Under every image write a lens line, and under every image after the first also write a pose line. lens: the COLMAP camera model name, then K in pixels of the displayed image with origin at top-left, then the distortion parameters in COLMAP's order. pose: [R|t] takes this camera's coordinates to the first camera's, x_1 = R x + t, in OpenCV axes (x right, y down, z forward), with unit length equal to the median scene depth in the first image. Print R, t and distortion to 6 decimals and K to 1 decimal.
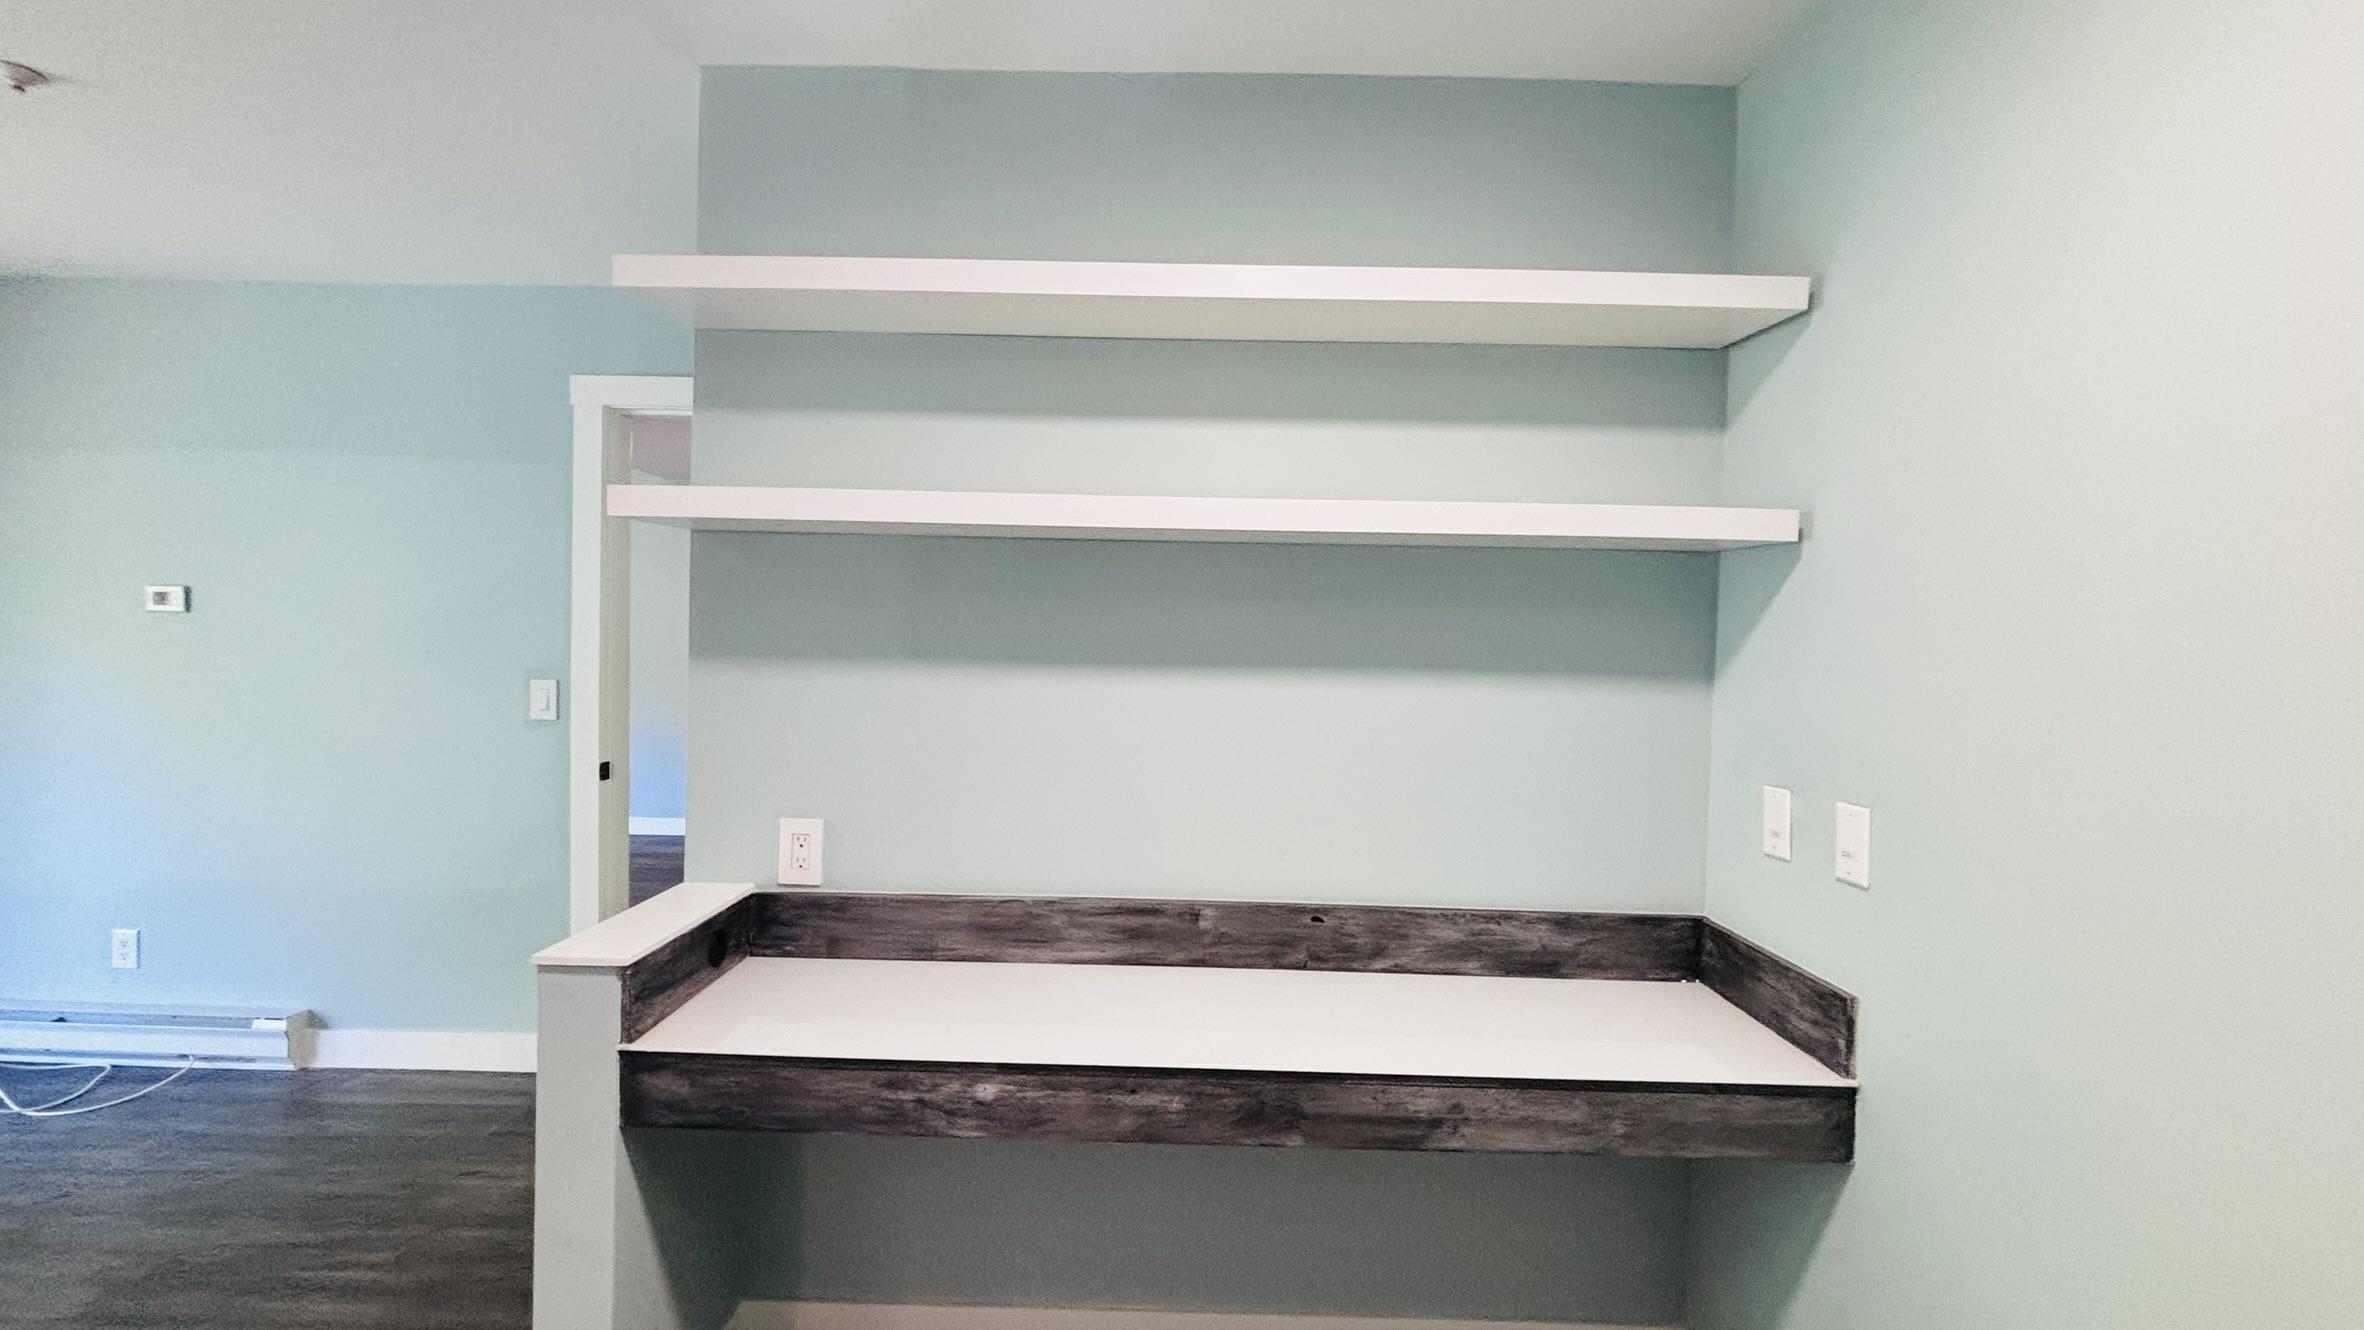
lens RADIAL K [[947.5, 0, 1175.0], [0, 947.5, 663.1], [0, 0, 1]] dist [0.027858, -0.015570]
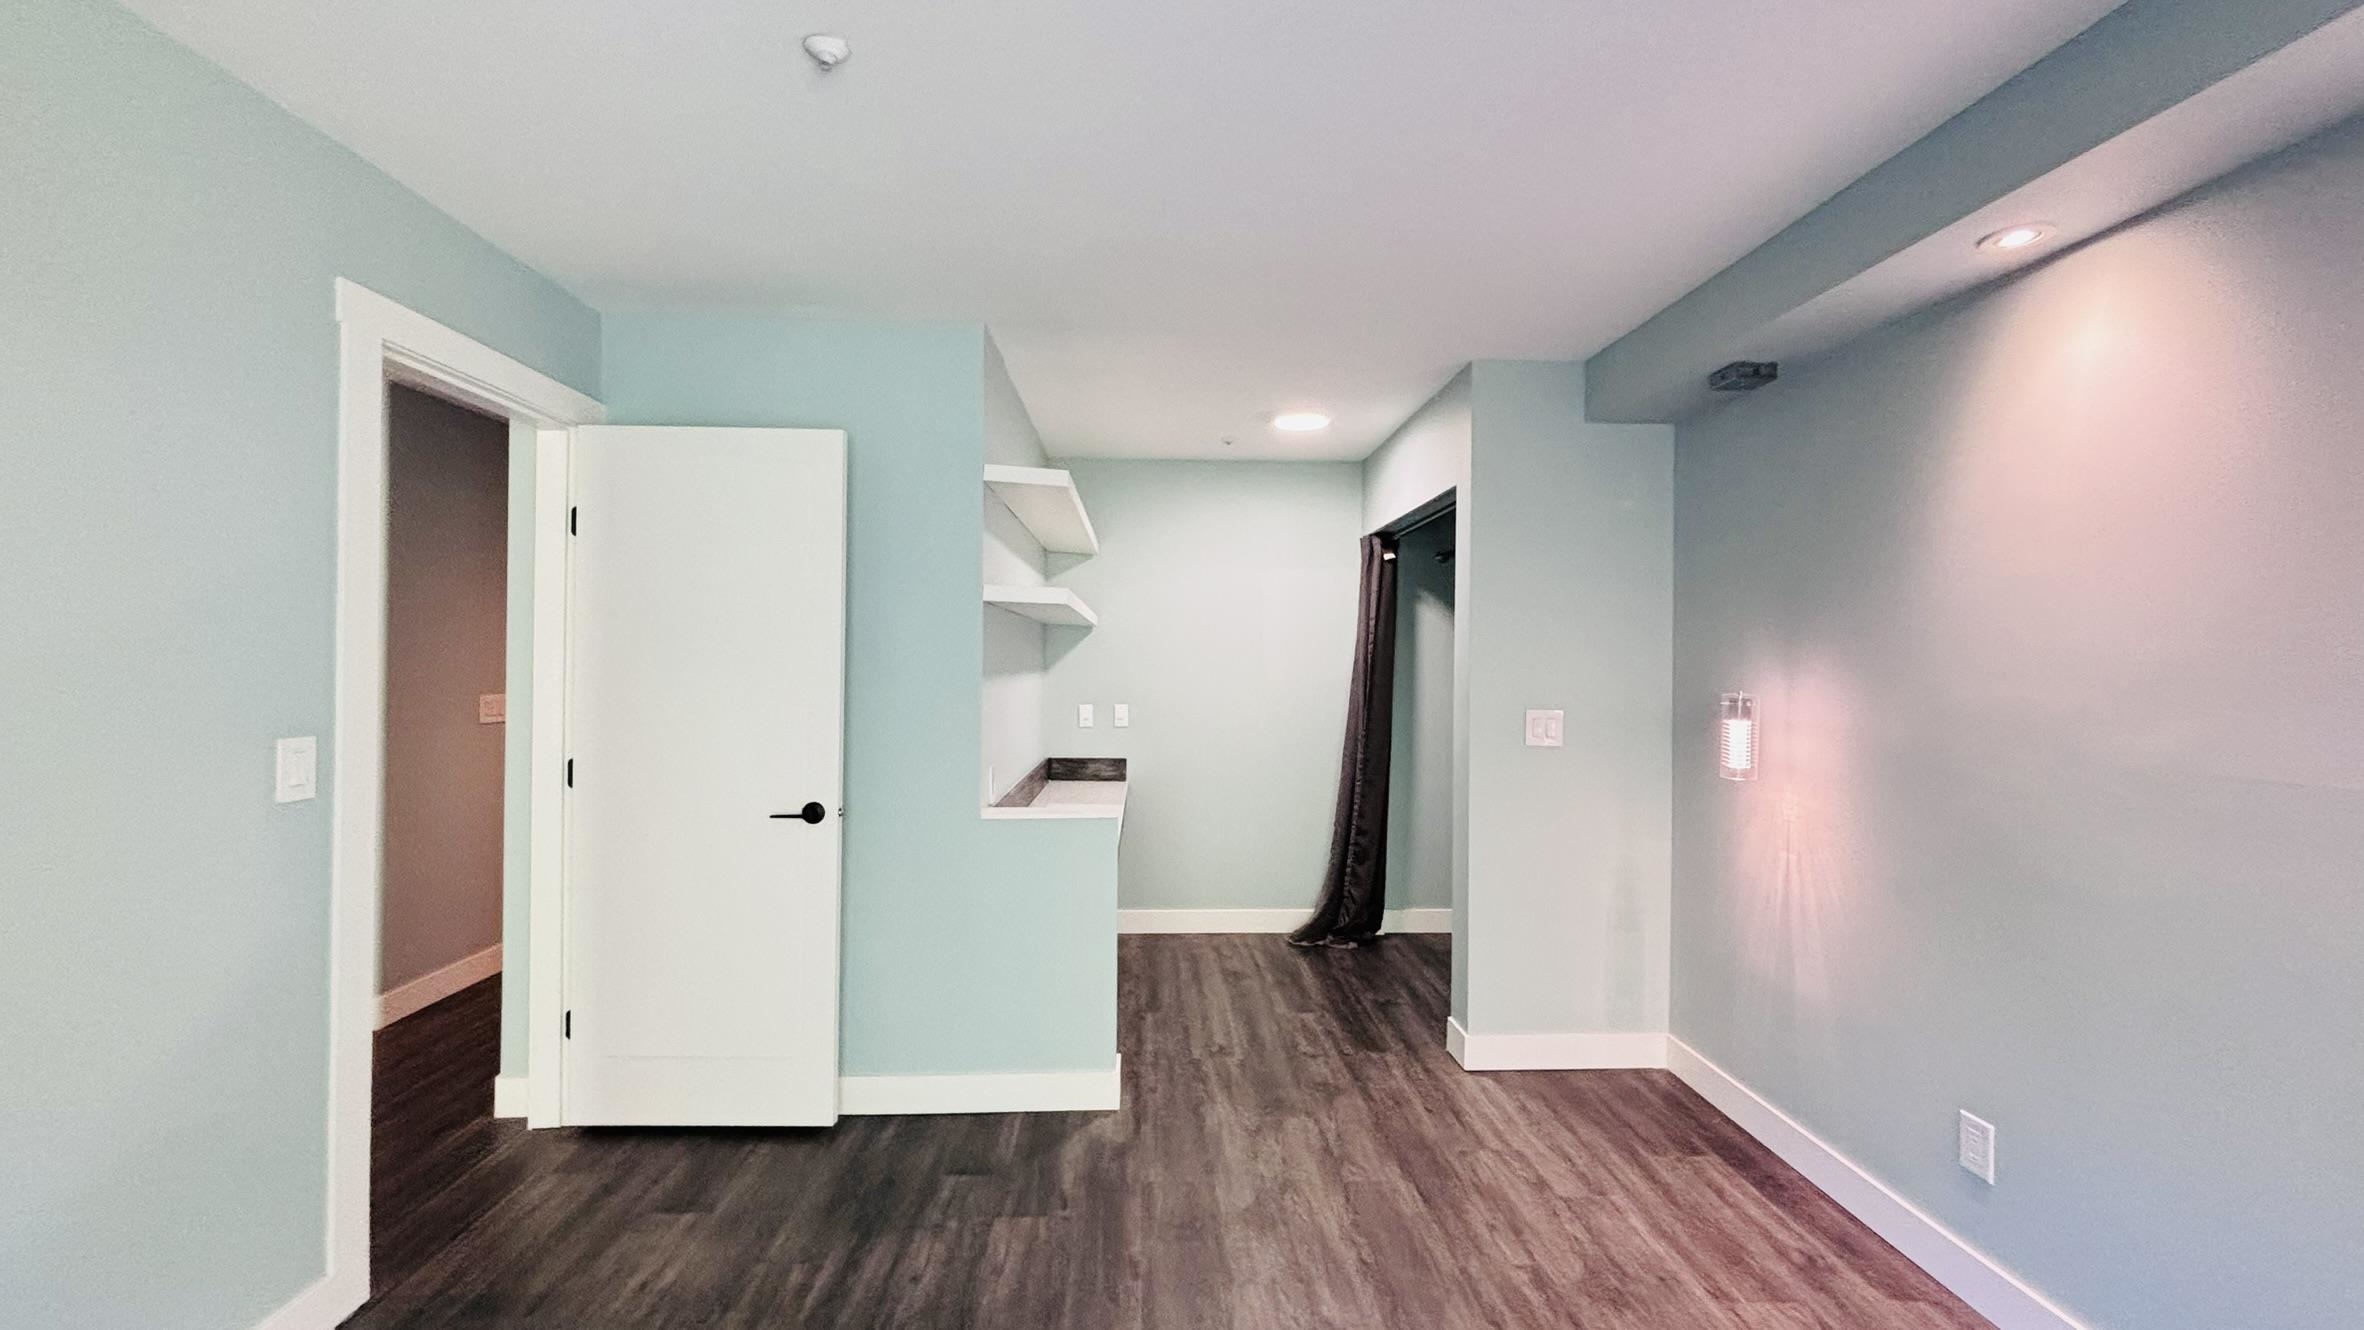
lens RADIAL K [[947.5, 0, 1175.0], [0, 947.5, 663.1], [0, 0, 1]] dist [0.027858, -0.015570]
pose [[-0.033731, -0.021872, 0.999192, -1.872463], [0.017606, 0.999592, 0.022475, -0.051853], [-0.999276, 0.018350, -0.033332, 0.625400]]
